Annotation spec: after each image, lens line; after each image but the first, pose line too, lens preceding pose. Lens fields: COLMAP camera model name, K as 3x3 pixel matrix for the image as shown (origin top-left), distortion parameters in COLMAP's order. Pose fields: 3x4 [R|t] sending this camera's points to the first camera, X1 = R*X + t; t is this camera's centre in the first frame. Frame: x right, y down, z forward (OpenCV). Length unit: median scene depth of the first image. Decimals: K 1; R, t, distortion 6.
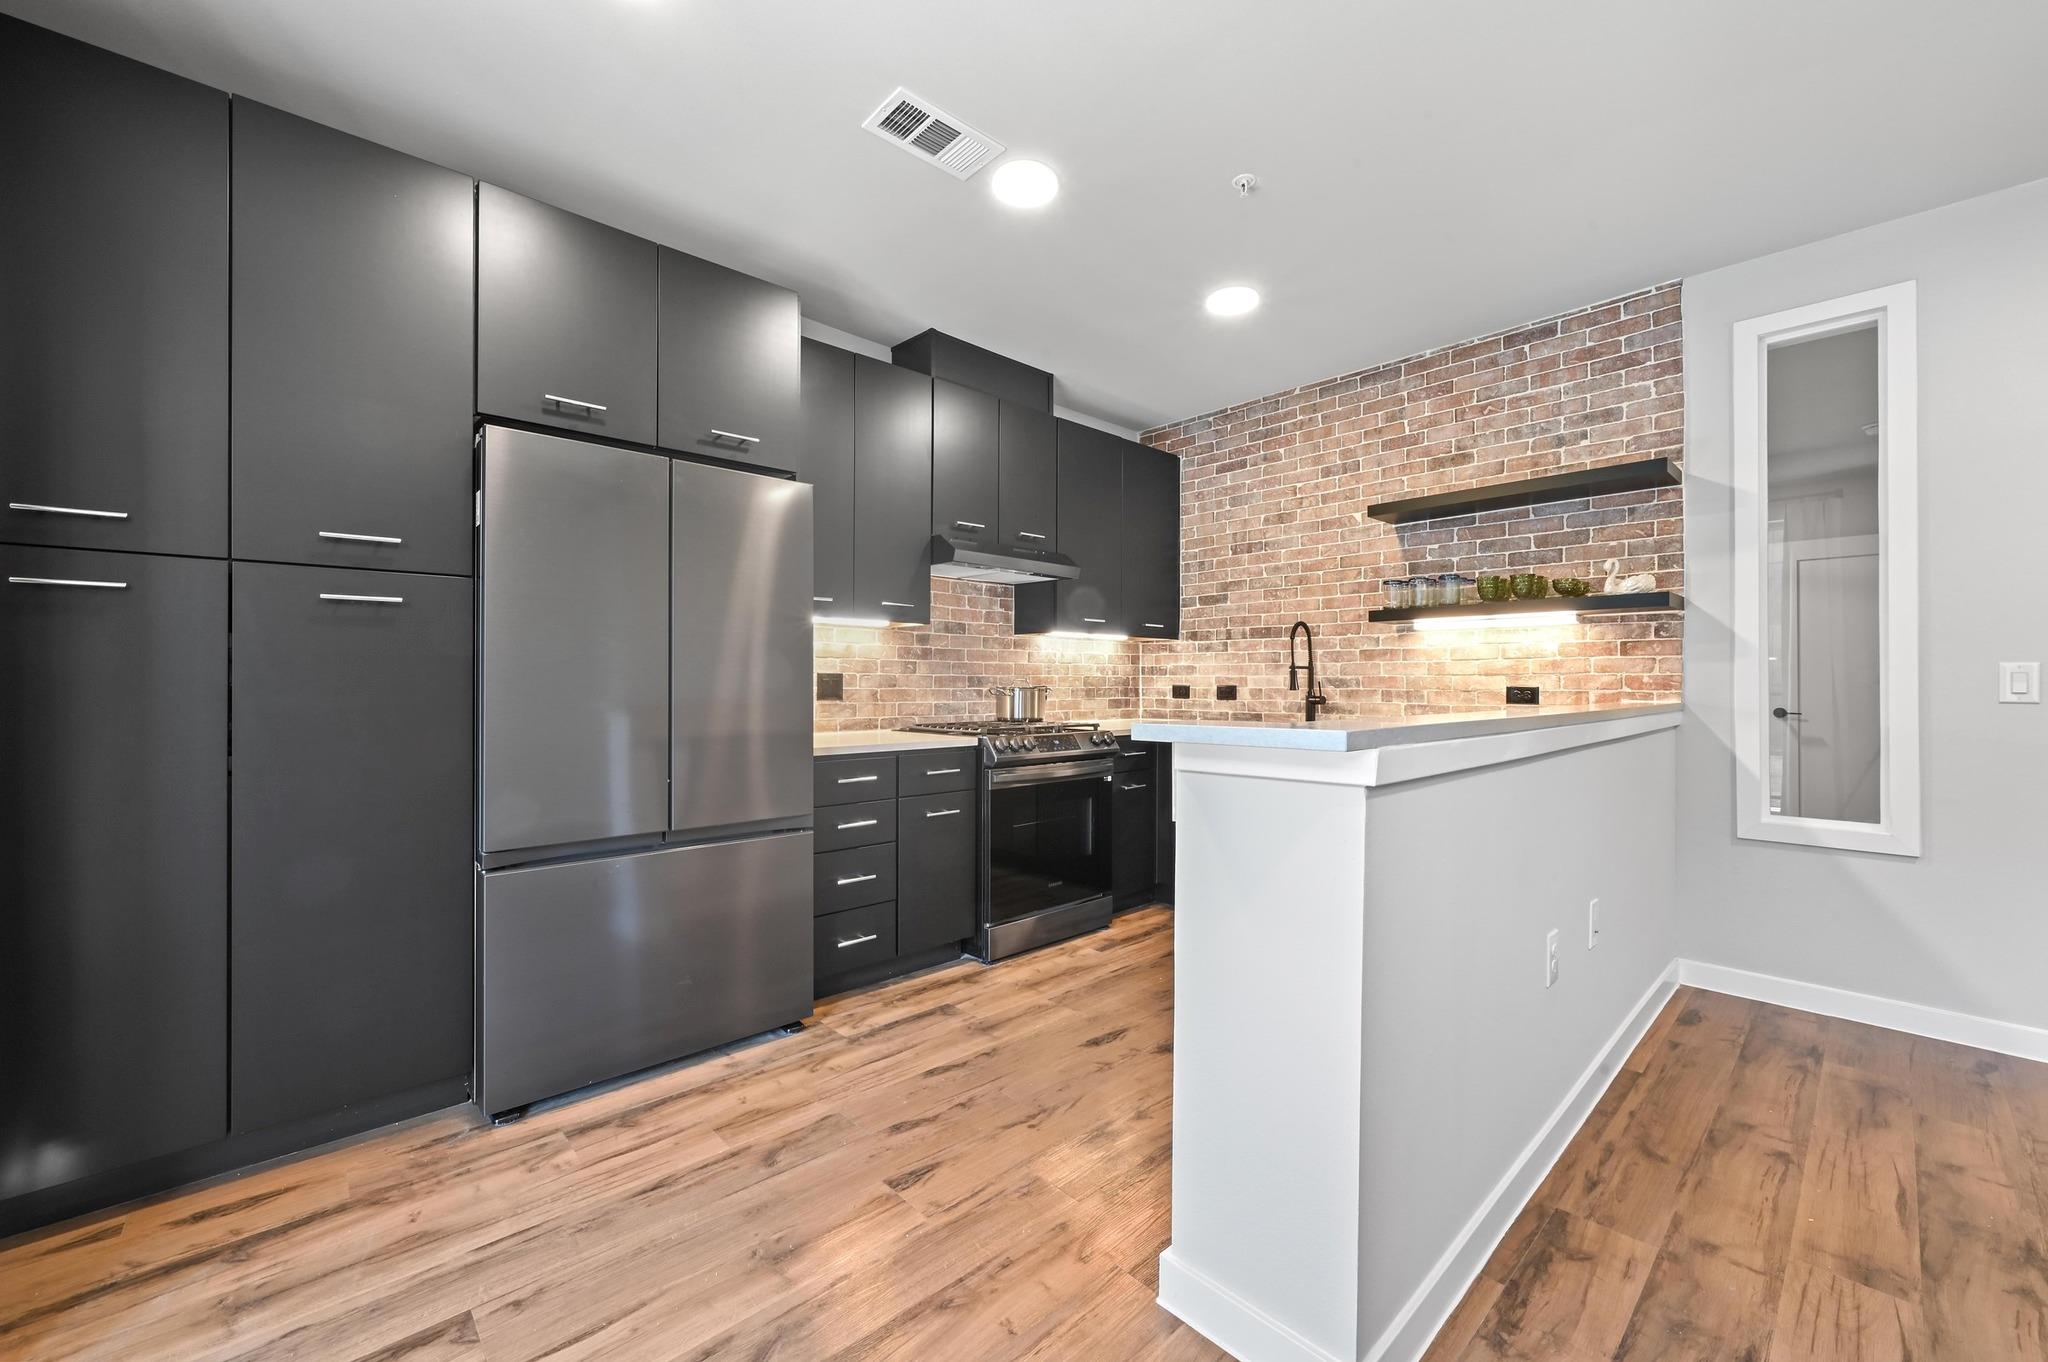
lens RADIAL K [[810.4, 0, 1024.6], [0, 810.4, 678.2], [0, 0, 1]] dist [-0.003916, 0.001160]
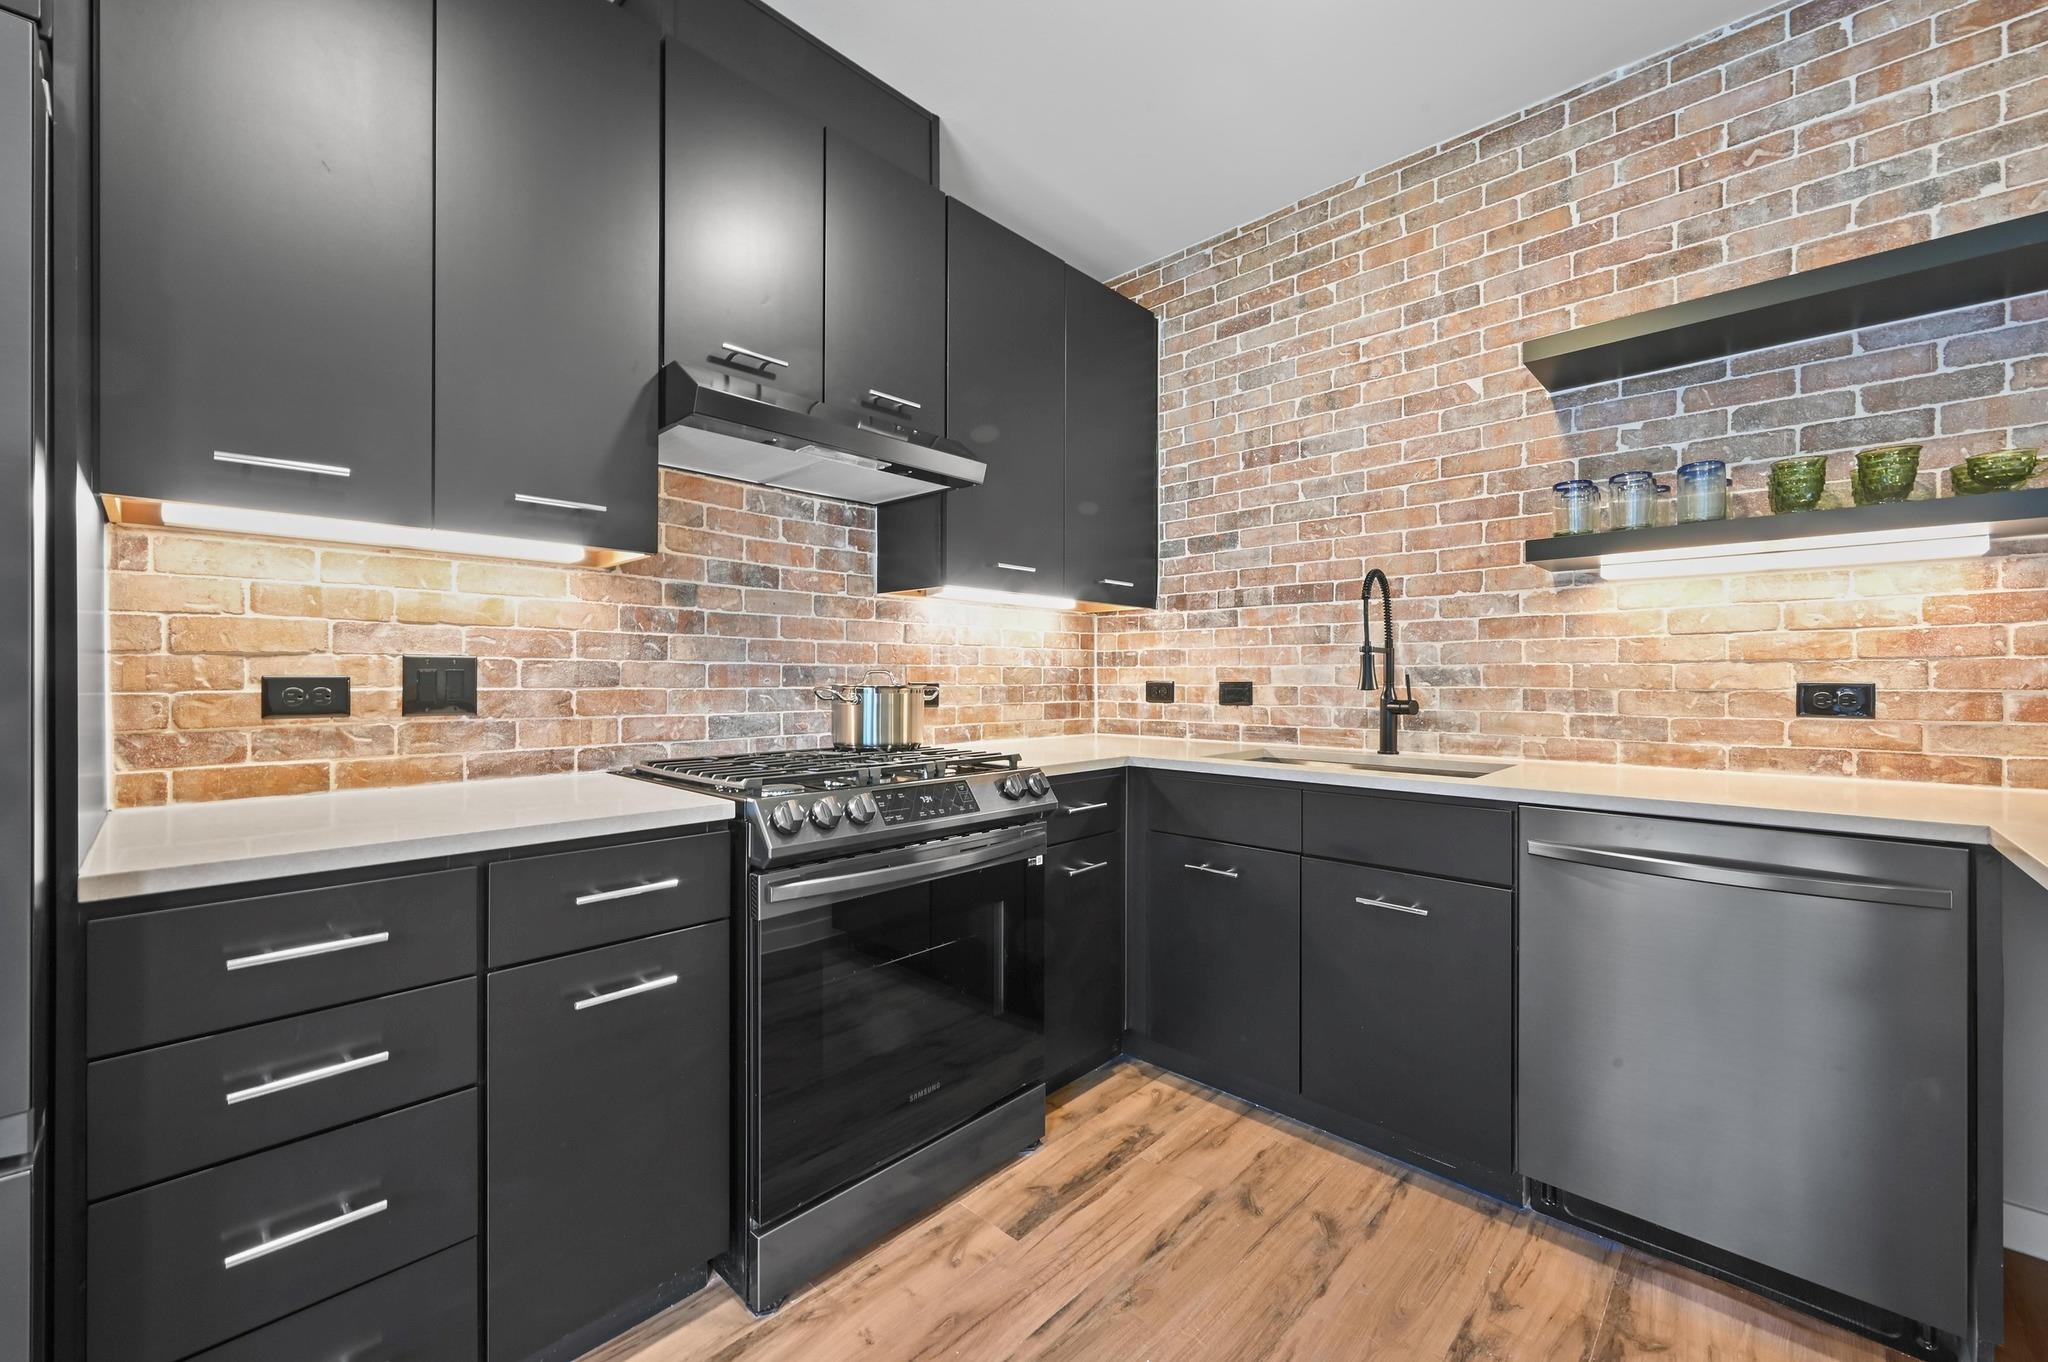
lens RADIAL K [[810.4, 0, 1031.1], [0, 810.4, 679.2], [0, 0, 1]] dist [-0.003916, 0.001160]
pose [[0.997708, -0.001644, 0.067652, 0.072773], [0.001207, 0.999978, 0.006505, 0.004027], [-0.067661, -0.006408, 0.997688, 0.543949]]
